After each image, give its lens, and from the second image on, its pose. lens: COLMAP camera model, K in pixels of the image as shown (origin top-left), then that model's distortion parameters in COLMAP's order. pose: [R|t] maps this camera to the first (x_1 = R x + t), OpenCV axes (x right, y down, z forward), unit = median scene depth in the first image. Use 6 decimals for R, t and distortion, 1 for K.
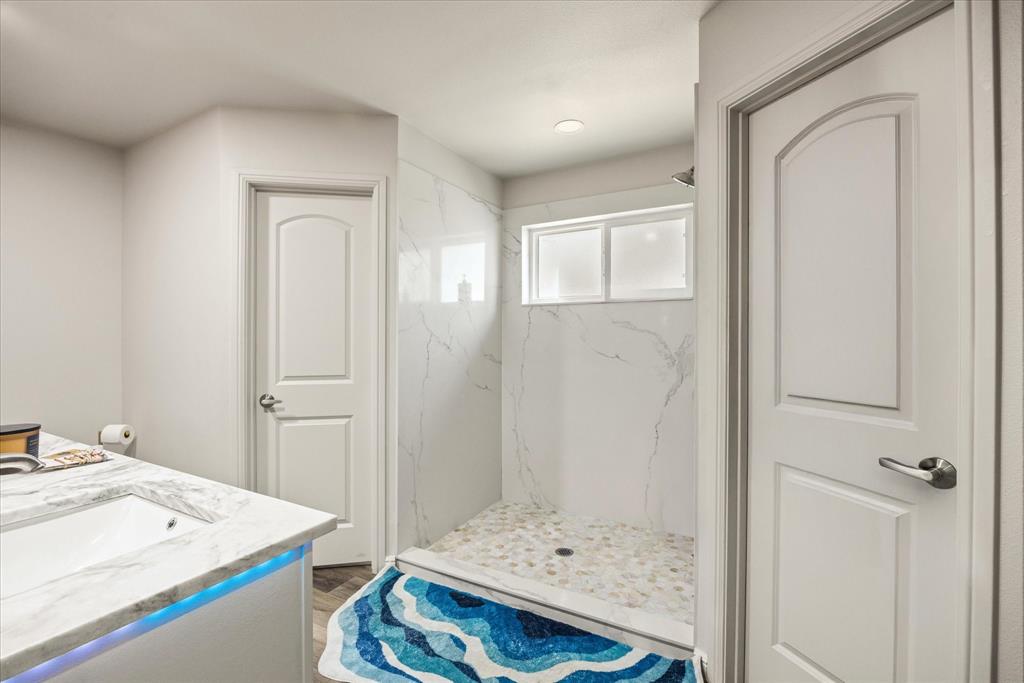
lens RADIAL K [[451.7, 0, 512.9], [0, 451.7, 339.9], [0, 0, 1]] dist [0.001831, 0.000101]
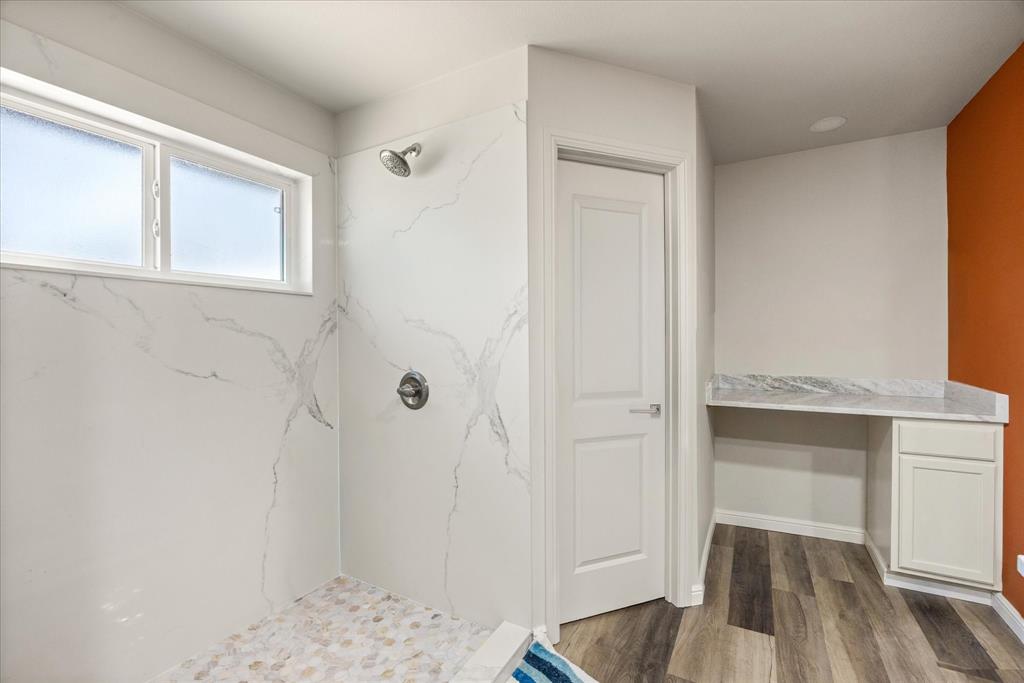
lens RADIAL K [[451.7, 0, 512.7], [0, 451.7, 341.7], [0, 0, 1]] dist [0.001831, 0.000101]
pose [[-0.000934, -0.007450, 0.999972, -0.405154], [0.001636, 0.999971, 0.007451, -0.012902], [-0.999998, 0.001643, -0.000922, 0.624918]]
